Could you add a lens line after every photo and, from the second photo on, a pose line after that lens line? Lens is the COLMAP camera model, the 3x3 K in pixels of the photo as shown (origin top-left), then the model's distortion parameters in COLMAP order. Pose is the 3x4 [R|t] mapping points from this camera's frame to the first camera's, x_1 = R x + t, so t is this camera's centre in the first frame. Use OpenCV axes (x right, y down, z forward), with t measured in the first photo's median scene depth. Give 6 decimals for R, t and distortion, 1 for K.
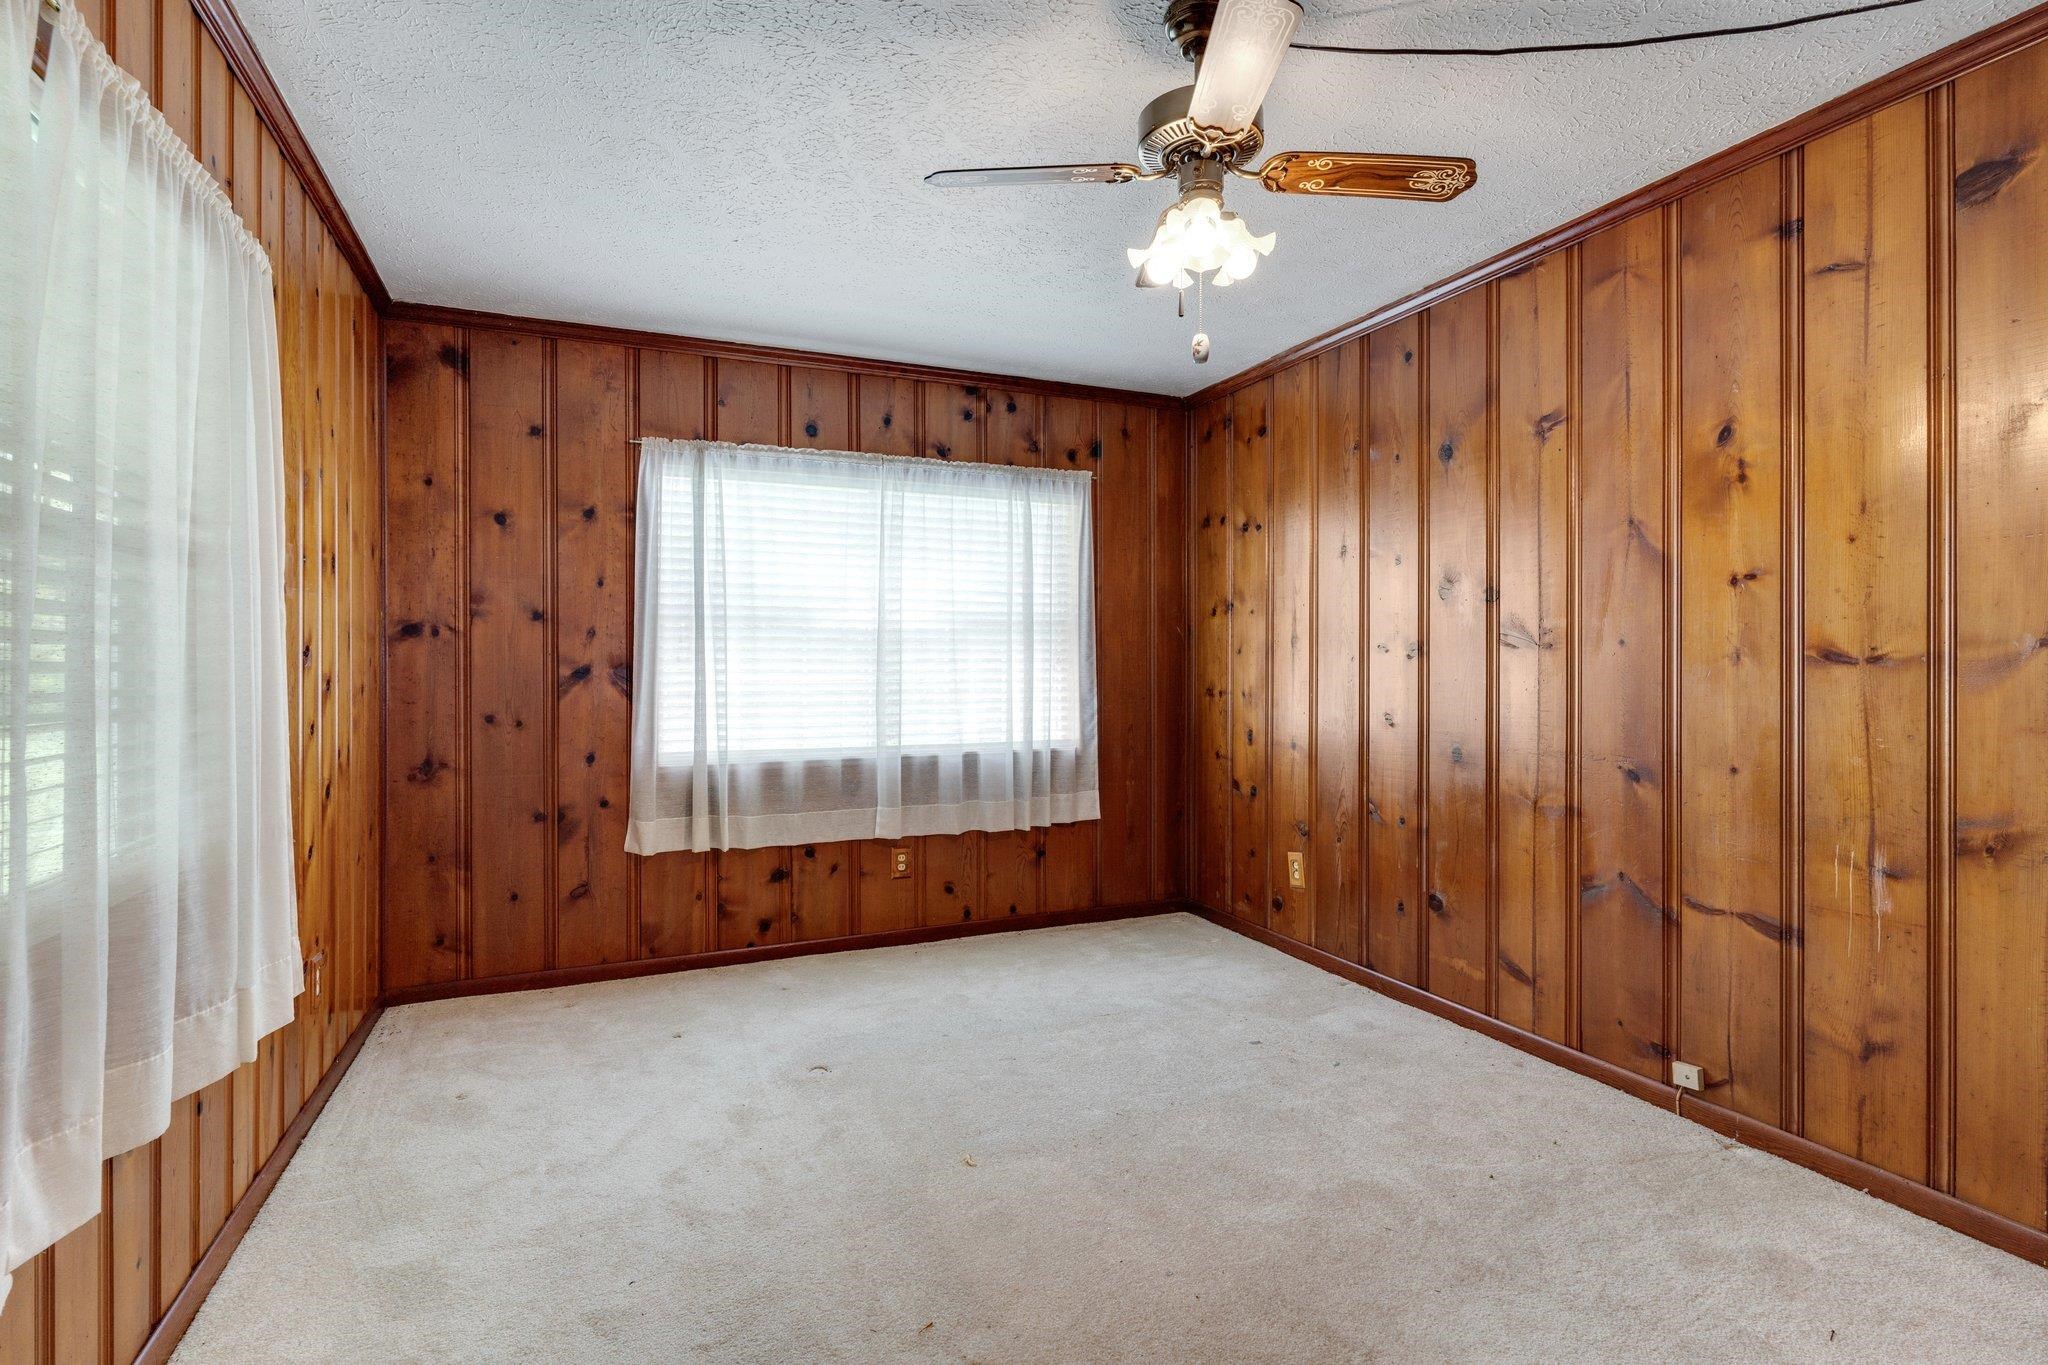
lens RADIAL K [[976.3, 0, 1028.0], [0, 976.3, 683.1], [0, 0, 1]] dist [0.001095, 0.000264]
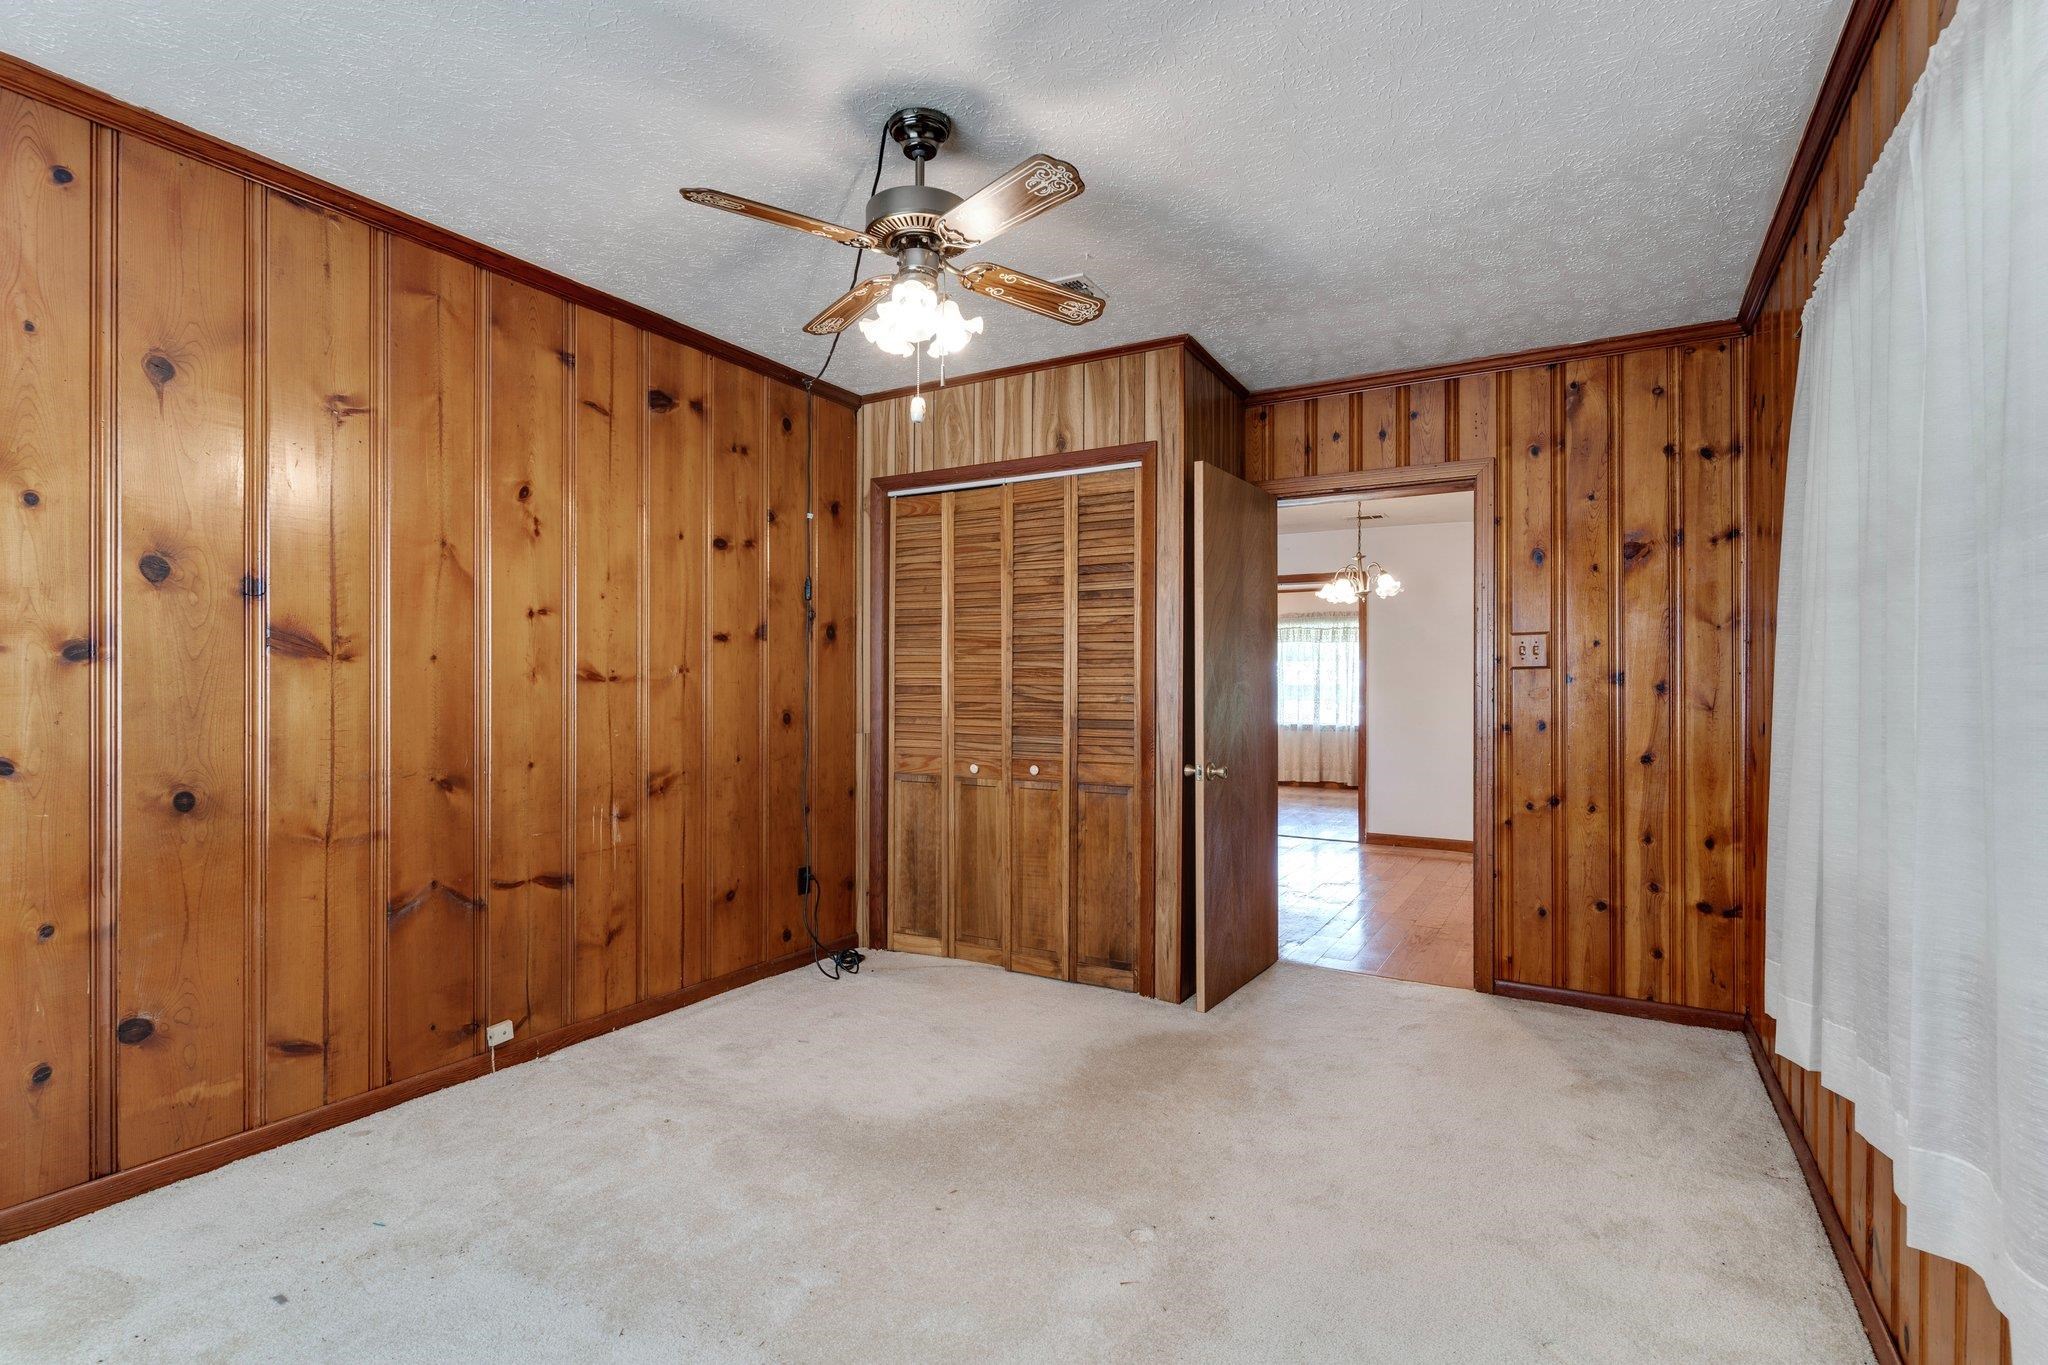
lens RADIAL K [[976.3, 0, 1026.3], [0, 976.3, 675.8], [0, 0, 1]] dist [0.001095, 0.000264]
pose [[-0.584904, -0.008473, 0.811058, -0.641565], [-0.006498, 0.999962, 0.005760, -0.035552], [-0.811076, -0.001901, -0.584937, 1.186098]]
